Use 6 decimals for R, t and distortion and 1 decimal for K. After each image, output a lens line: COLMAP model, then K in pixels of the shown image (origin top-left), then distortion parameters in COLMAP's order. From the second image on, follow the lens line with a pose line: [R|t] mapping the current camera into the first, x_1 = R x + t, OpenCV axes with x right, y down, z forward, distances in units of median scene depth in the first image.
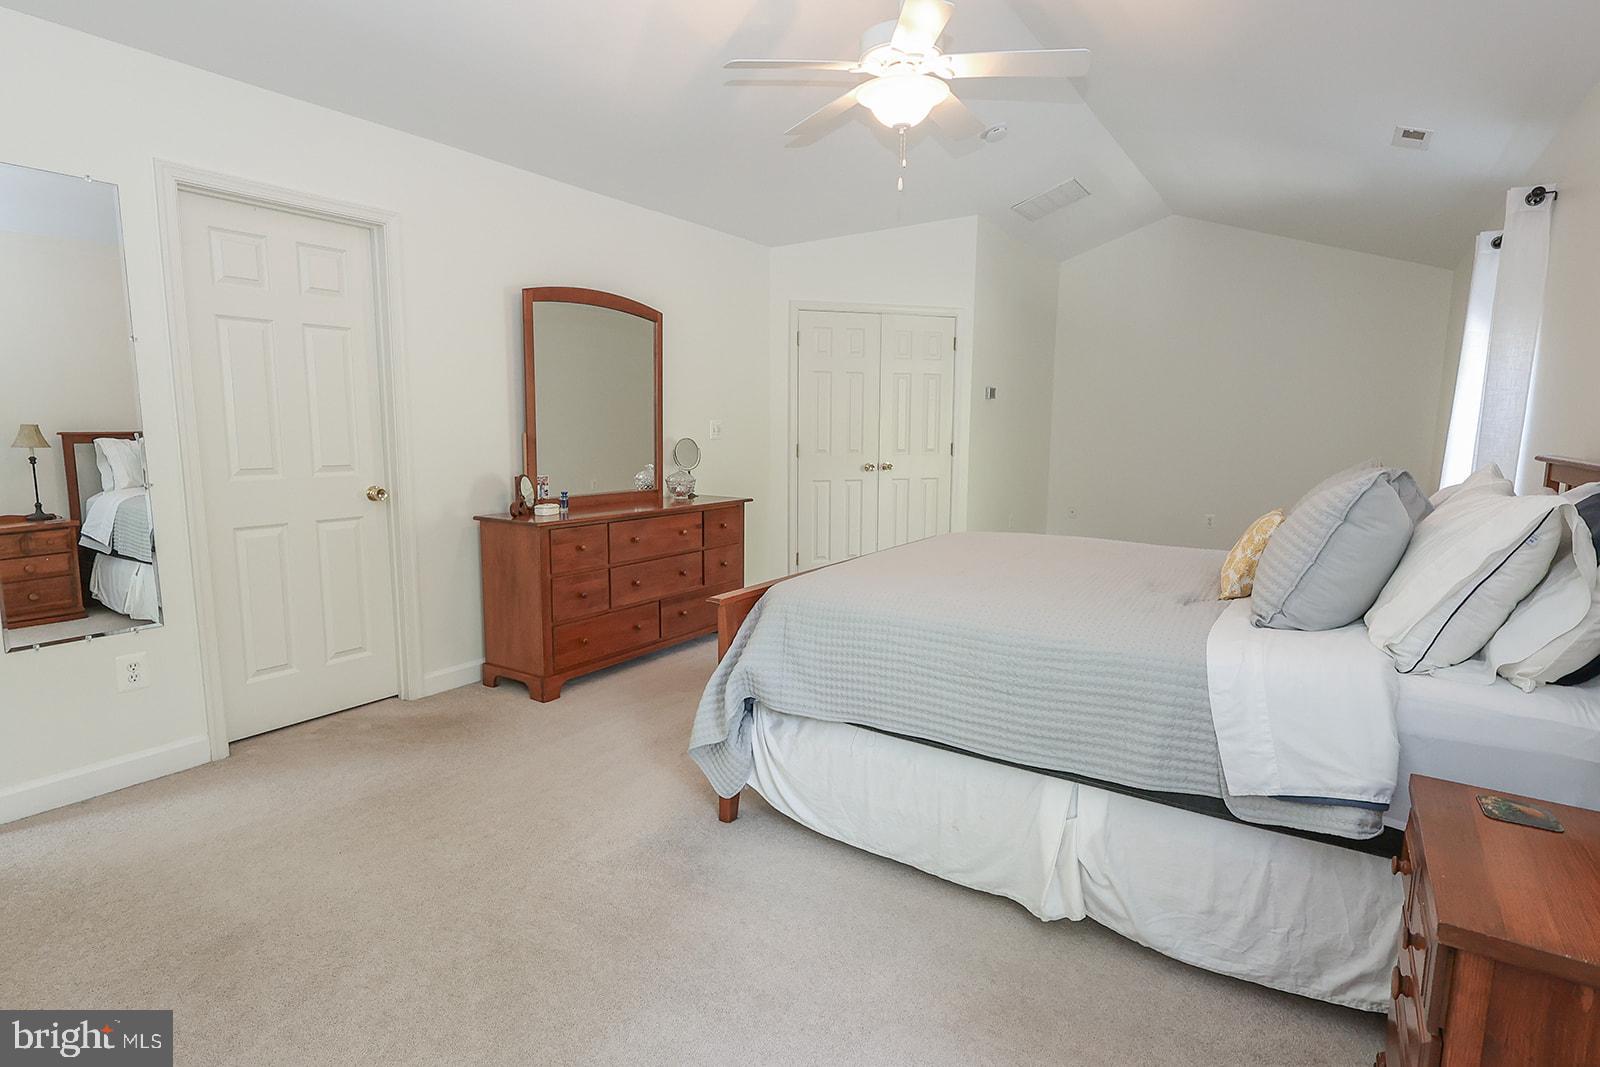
lens RADIAL K [[795.4, 0, 801.8], [0, 795.4, 532.0], [0, 0, 1]] dist [-0.007101, 0.001512]
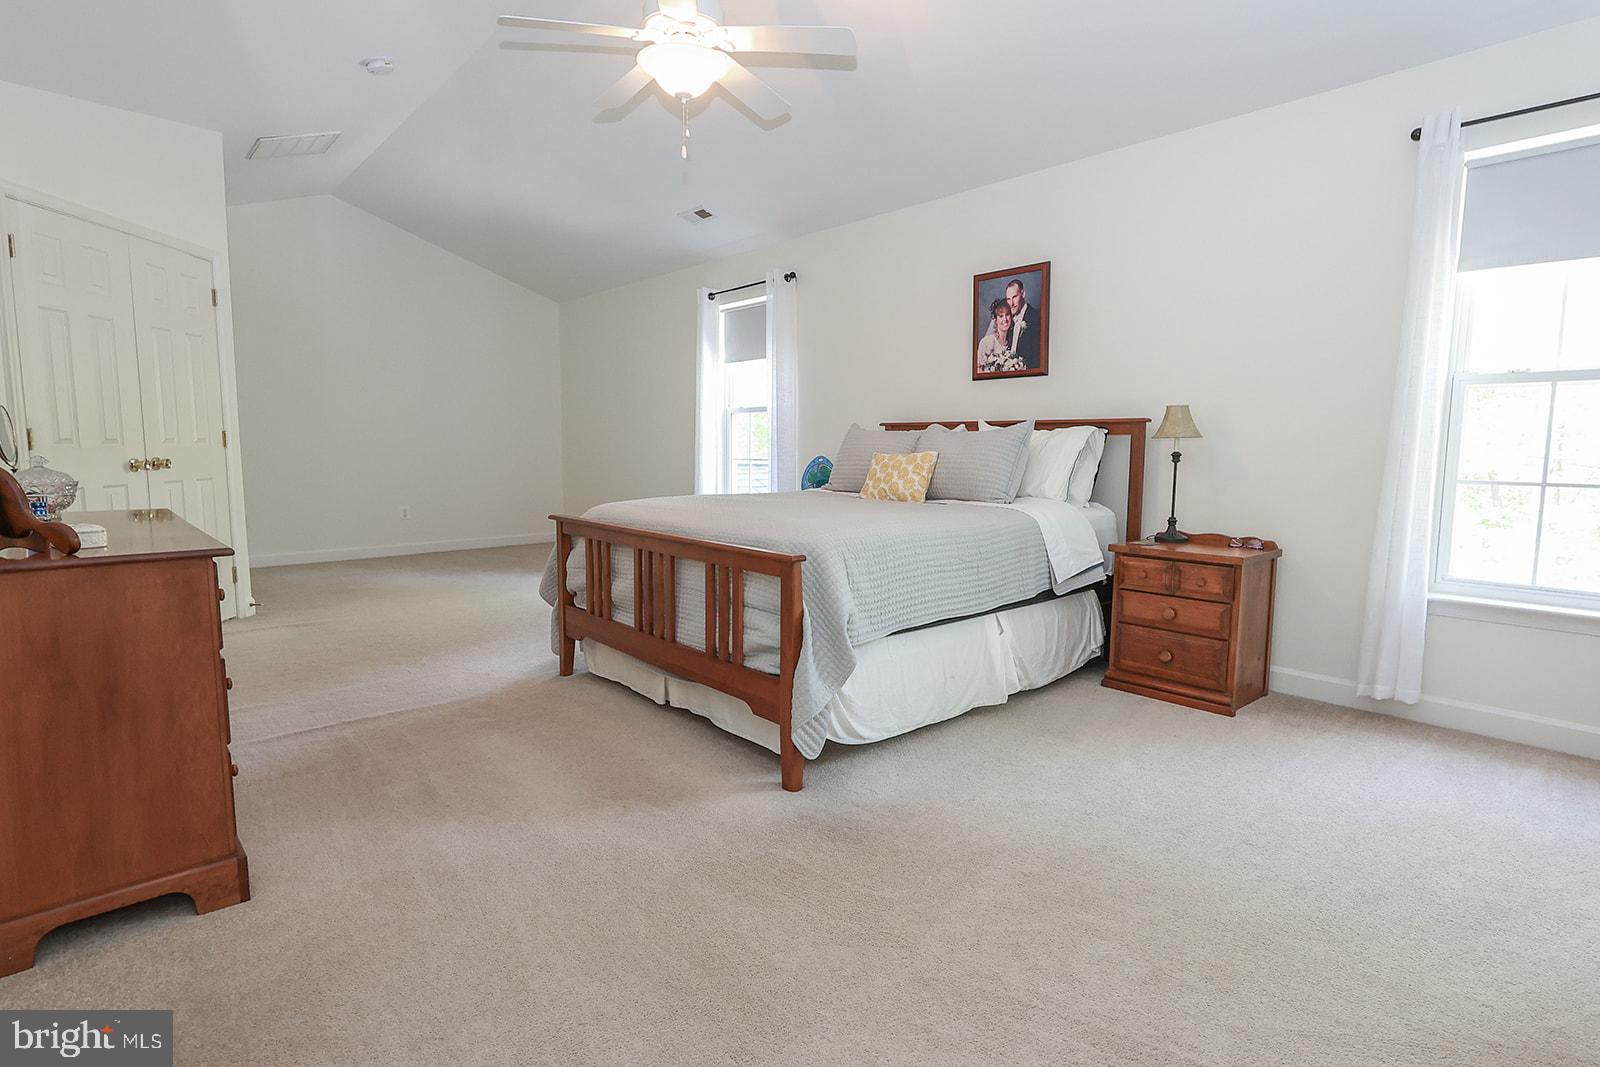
lens RADIAL K [[795.4, 0, 801.9], [0, 795.4, 535.6], [0, 0, 1]] dist [-0.007101, 0.001512]
pose [[0.269173, -0.118066, 0.955828, -1.286803], [0.128298, 0.988008, 0.085911, -0.027576], [-0.954508, 0.099506, 0.281092, 0.912661]]
